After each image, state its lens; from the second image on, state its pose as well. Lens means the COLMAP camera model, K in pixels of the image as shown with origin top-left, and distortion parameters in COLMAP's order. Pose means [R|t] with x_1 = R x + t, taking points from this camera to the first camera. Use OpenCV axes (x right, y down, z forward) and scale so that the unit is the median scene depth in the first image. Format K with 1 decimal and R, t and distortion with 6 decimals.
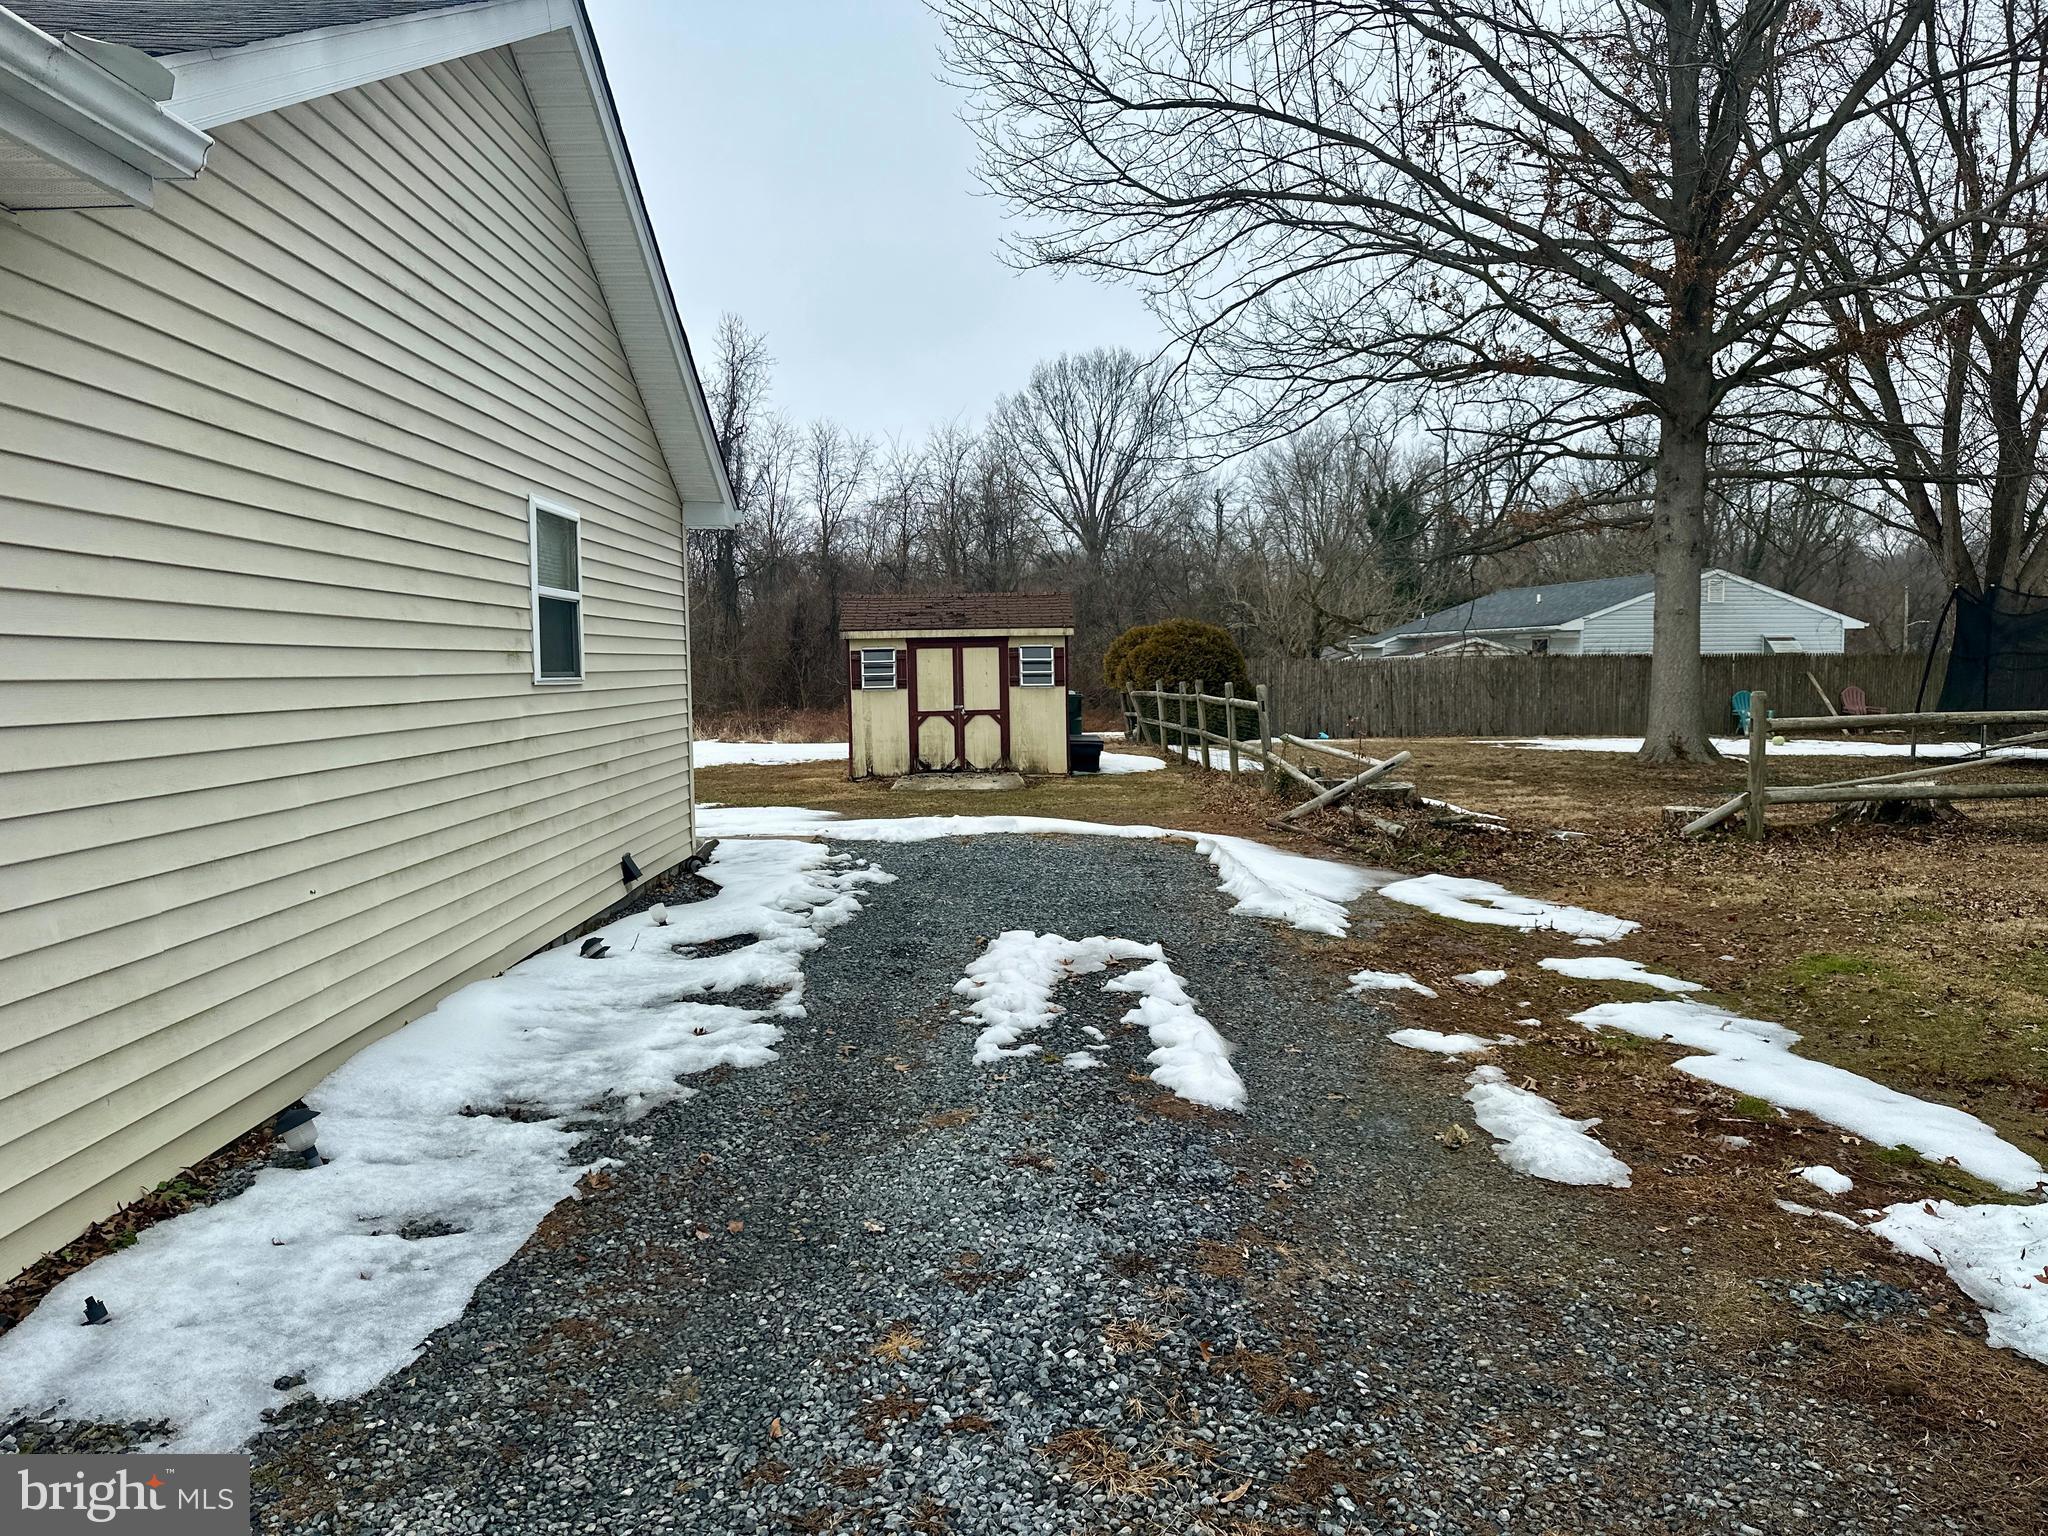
lens RADIAL K [[1462.4, 0, 1024.0], [0, 1462.4, 768.0], [0, 0, 1]] dist [0.140940, 0.000155]
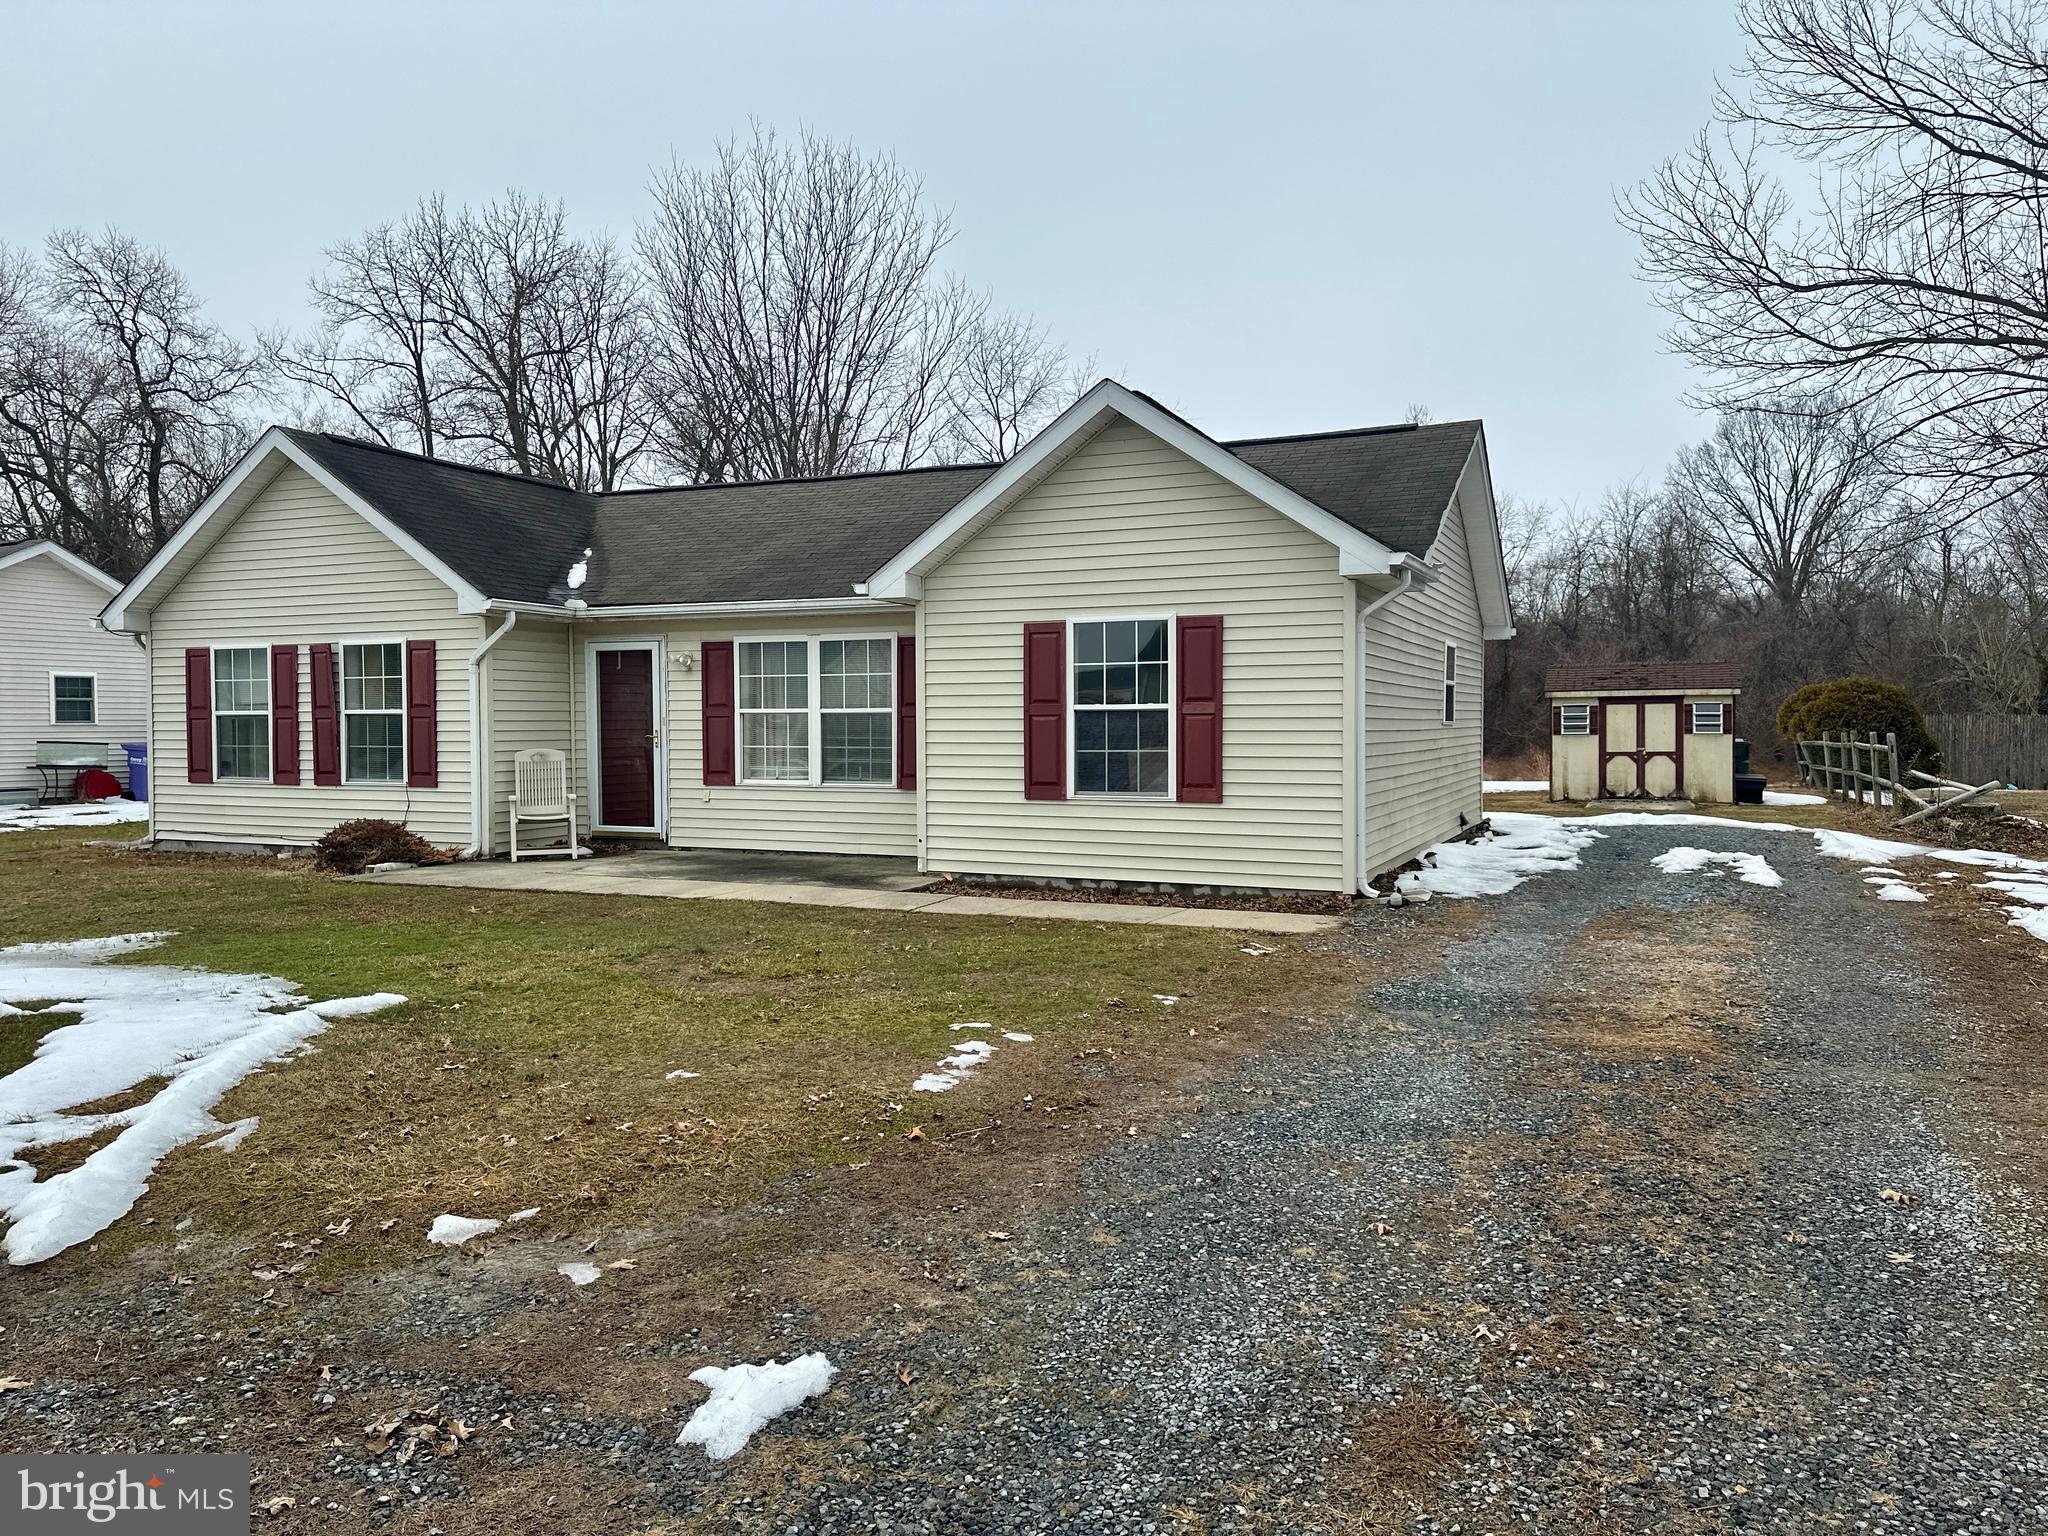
lens RADIAL K [[1386.3, 0, 1024.0], [0, 1386.3, 768.0], [0, 0, 1]] dist [0.031424, -0.050559]
pose [[0.899069, 0.021582, -0.437274, 0.004307], [-0.036189, 0.999030, -0.025100, 0.025067], [0.436308, 0.038391, 0.898978, -0.342149]]
